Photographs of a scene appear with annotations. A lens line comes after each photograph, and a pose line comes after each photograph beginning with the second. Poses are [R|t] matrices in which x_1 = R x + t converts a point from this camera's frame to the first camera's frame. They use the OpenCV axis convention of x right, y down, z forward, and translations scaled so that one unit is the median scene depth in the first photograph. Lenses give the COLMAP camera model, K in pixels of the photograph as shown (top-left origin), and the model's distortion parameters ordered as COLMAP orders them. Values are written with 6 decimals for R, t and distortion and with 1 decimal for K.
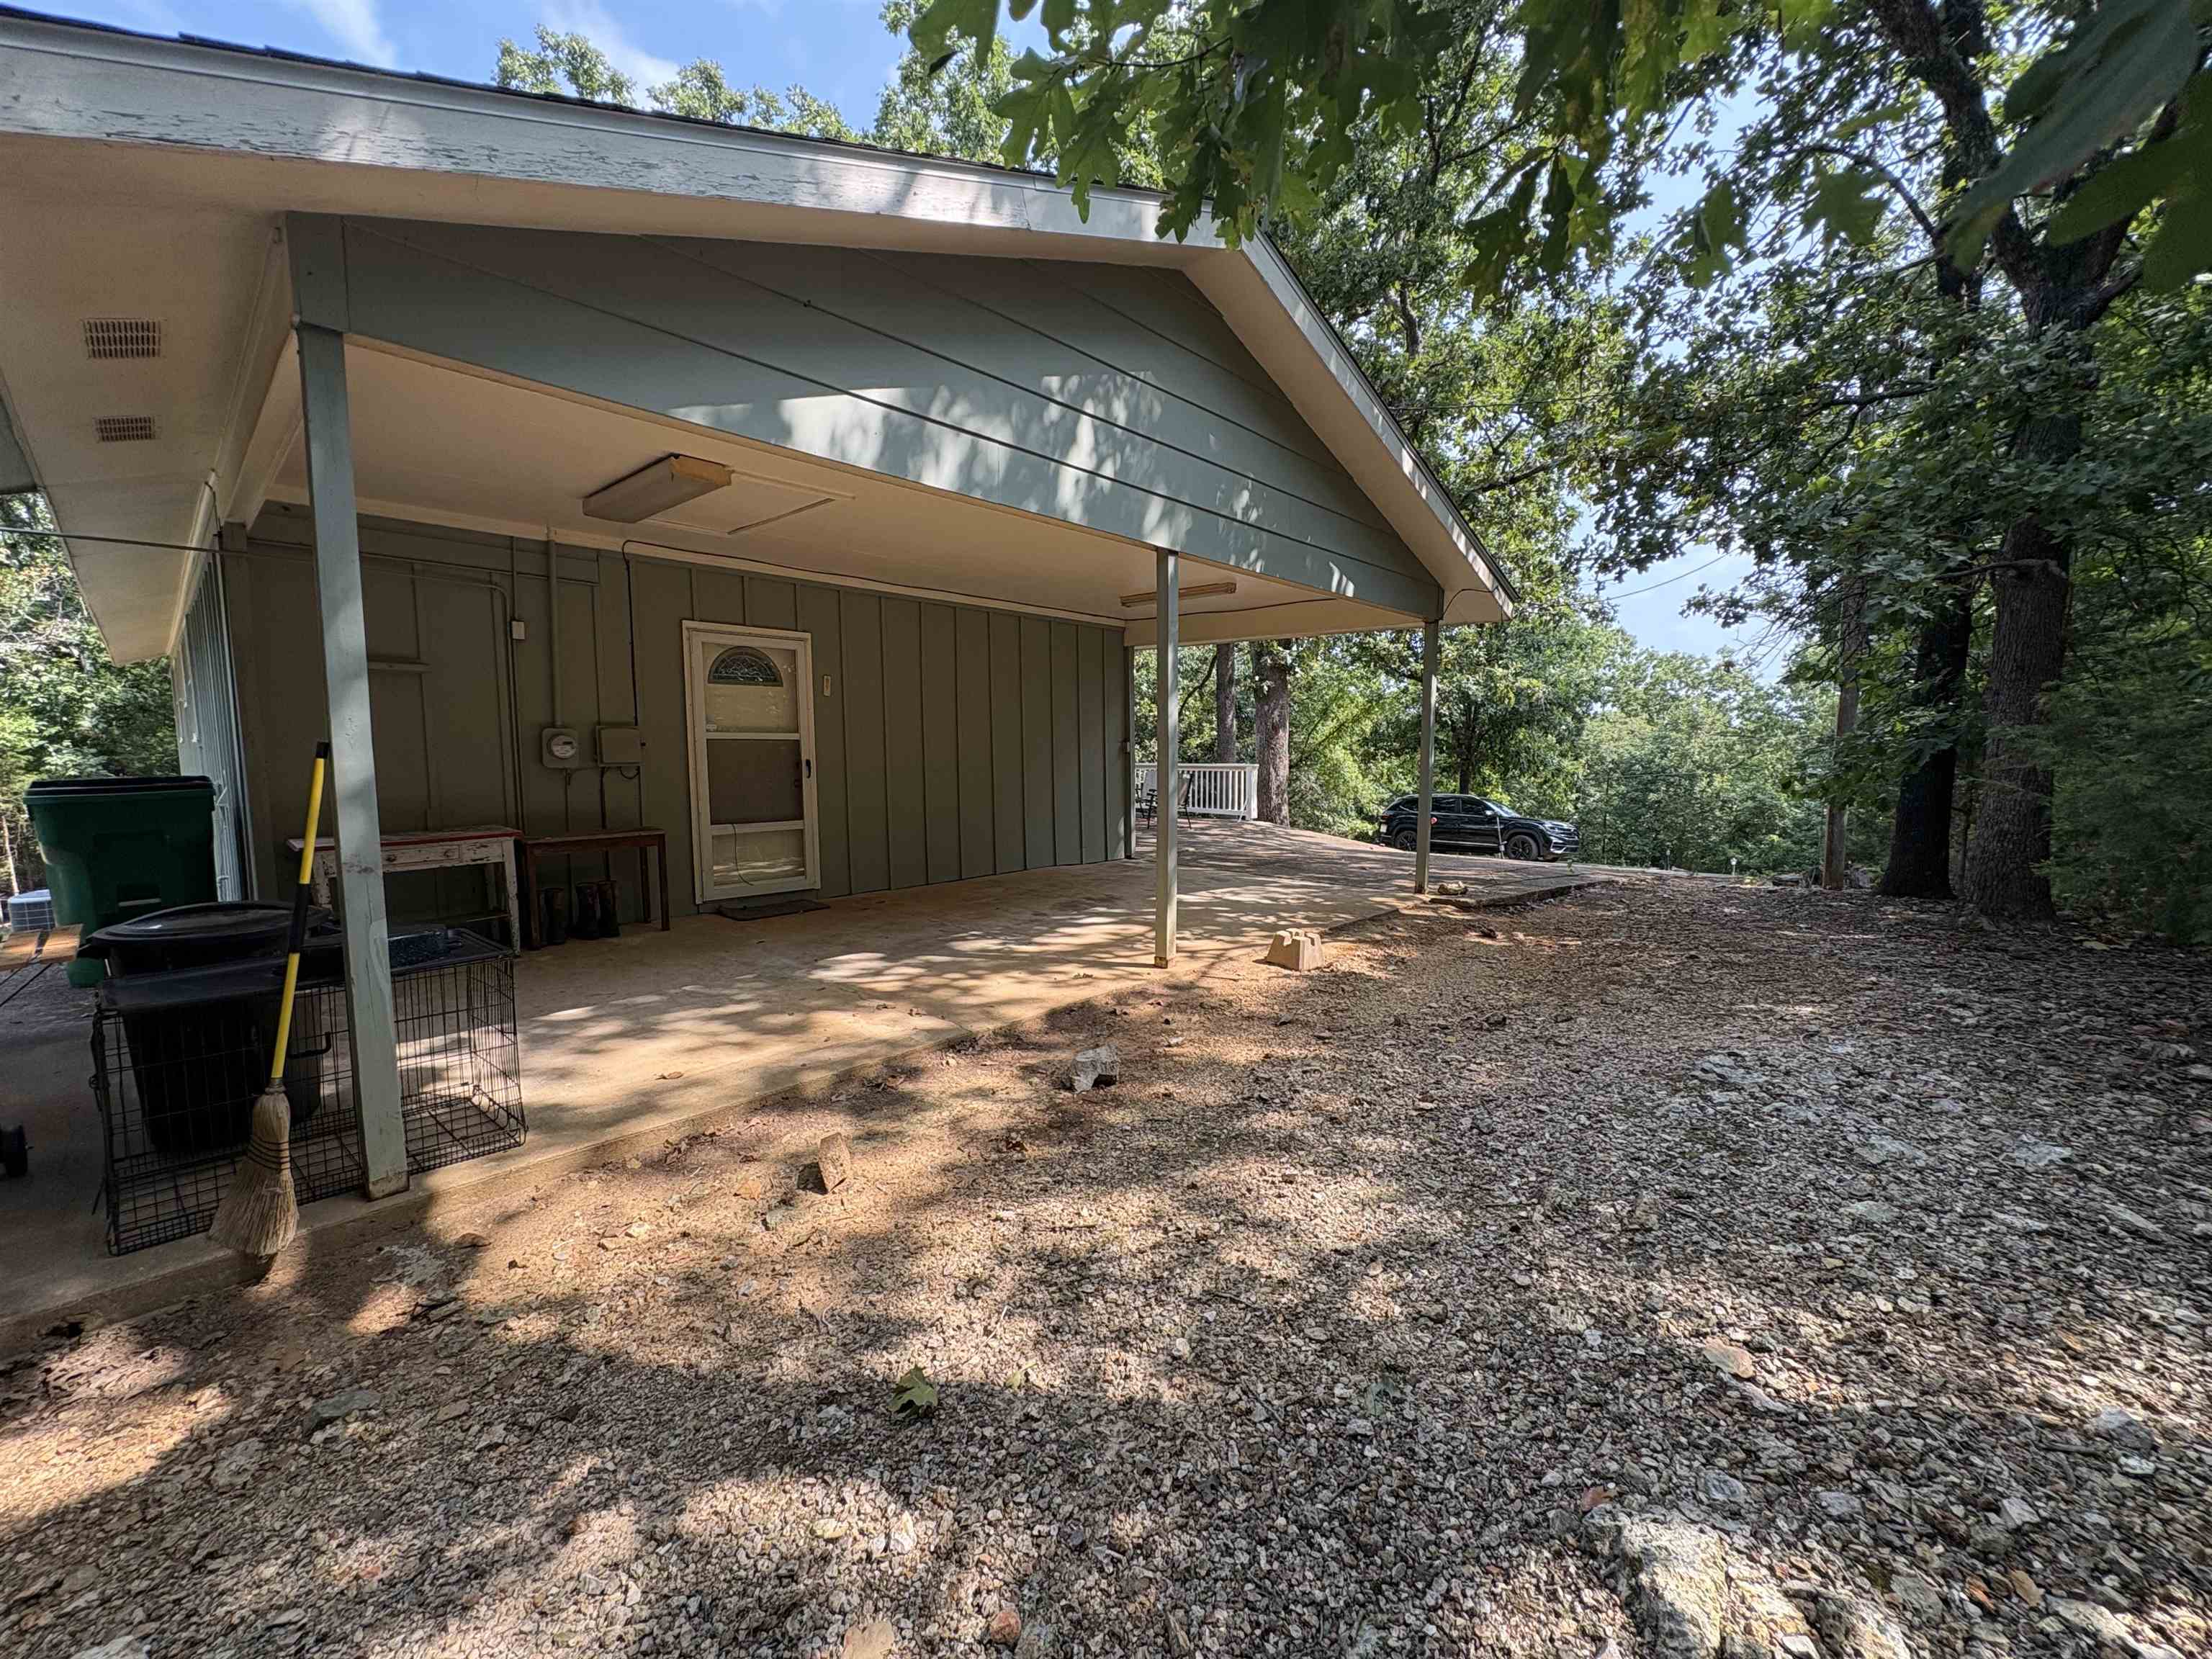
lens RADIAL K [[881.4, 0, 1104.3], [0, 881.4, 827.8], [0, 0, 1]] dist [-0.000717, 0.000450]
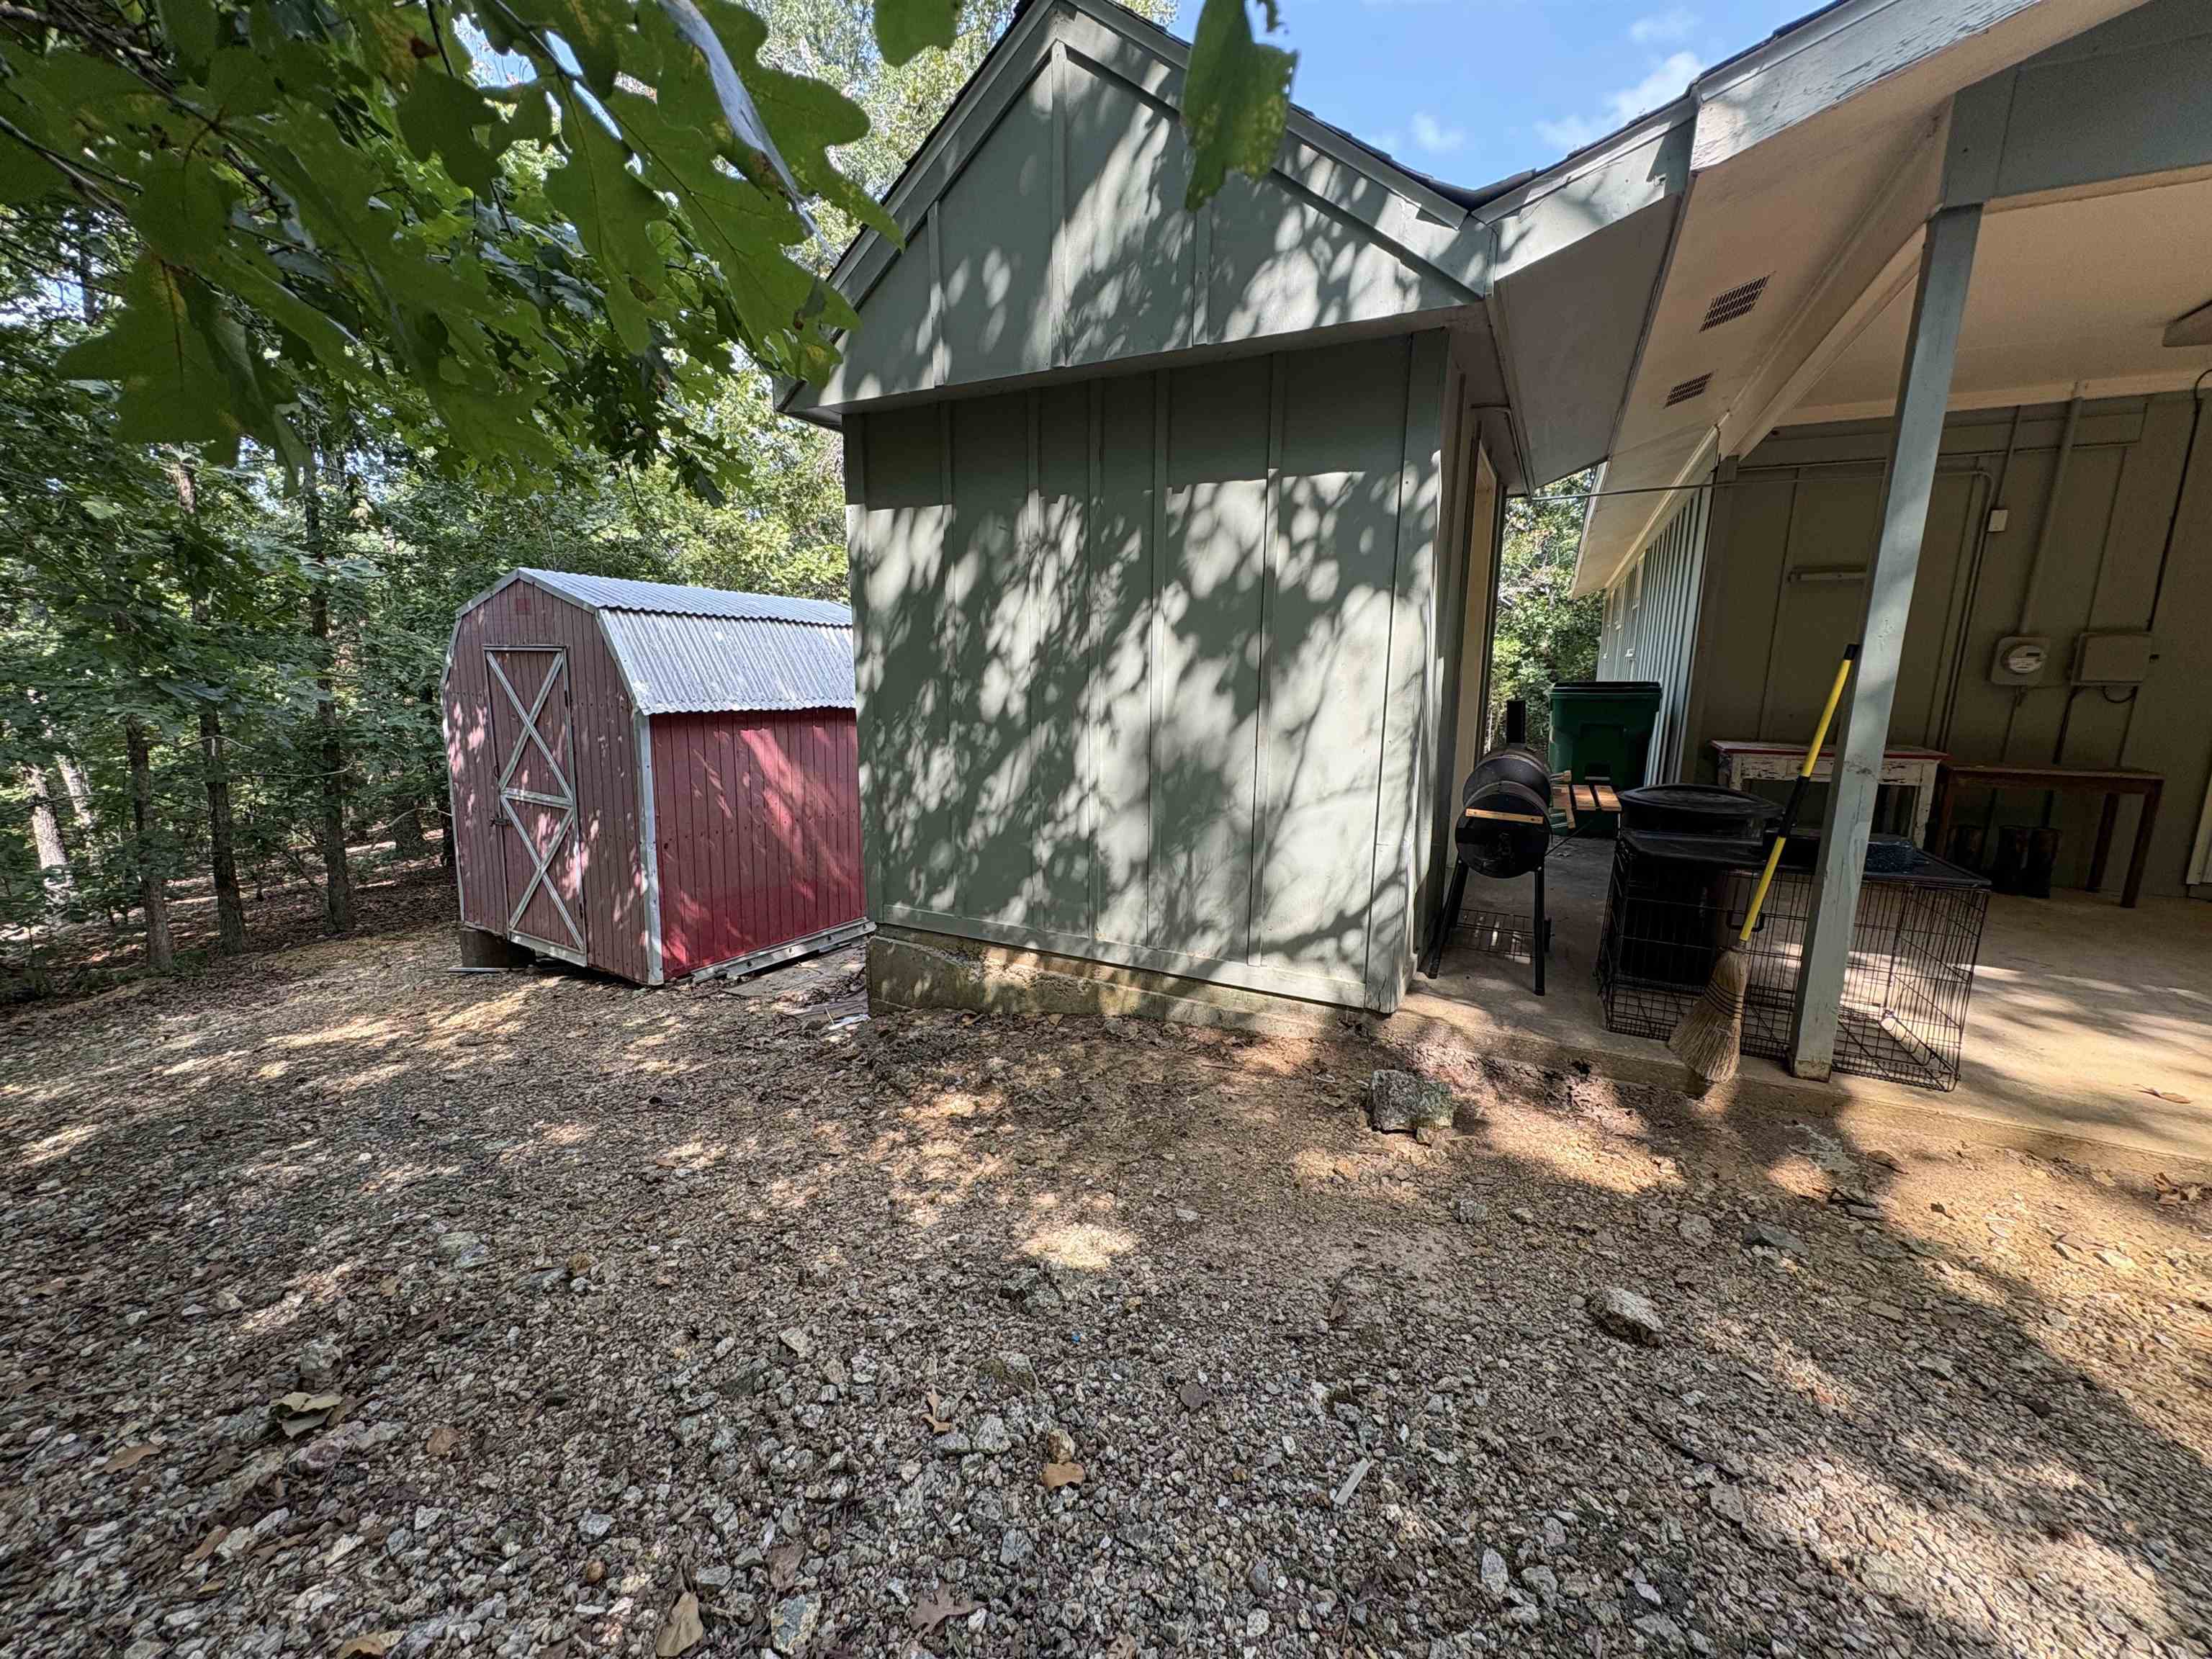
lens RADIAL K [[881.4, 0, 1108.9], [0, 881.4, 827.1], [0, 0, 1]] dist [-0.000717, 0.000450]
pose [[0.277661, 0.182416, -0.943202, -0.096599], [-0.098115, 0.982058, 0.161047, 0.030496], [0.955656, 0.047826, 0.290576, -0.120540]]
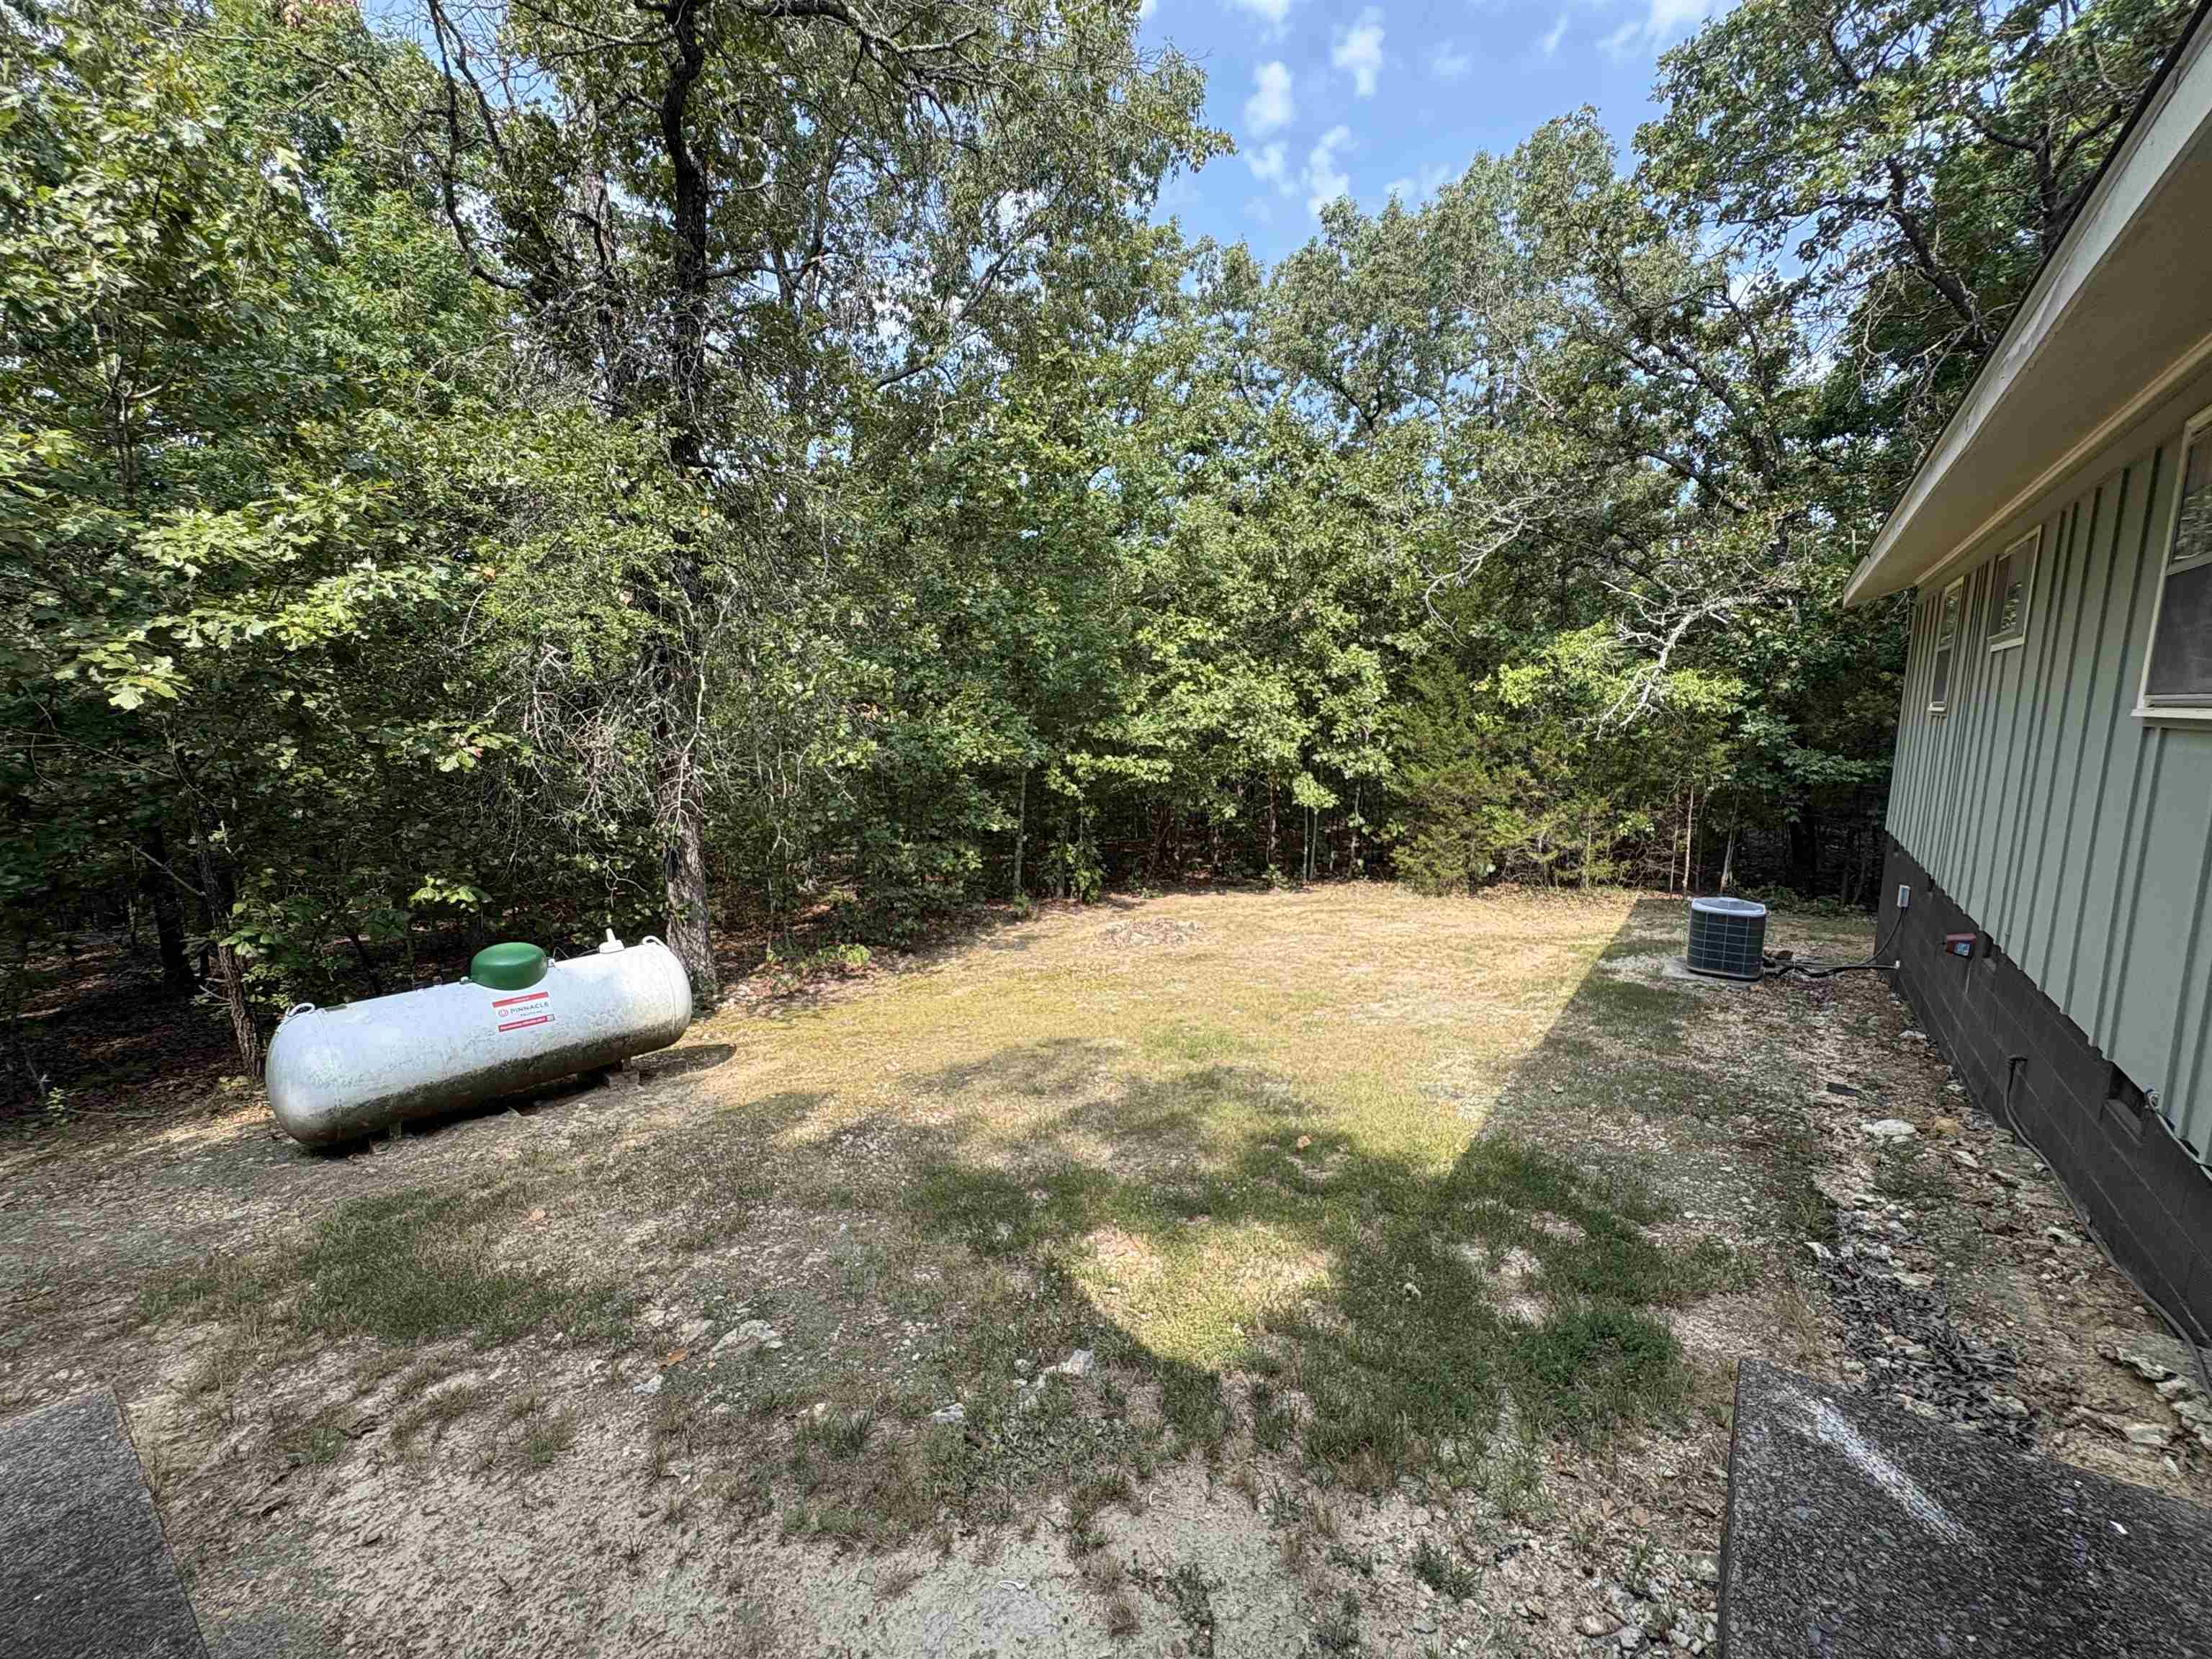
lens RADIAL K [[881.4, 0, 1098.3], [0, 881.4, 825.3], [0, 0, 1]] dist [-0.000717, 0.000450]
pose [[0.101720, 0.138811, -0.985081, -2.408711], [-0.097970, 0.986801, 0.128937, -0.195232], [0.989977, 0.083393, 0.113977, 1.690438]]
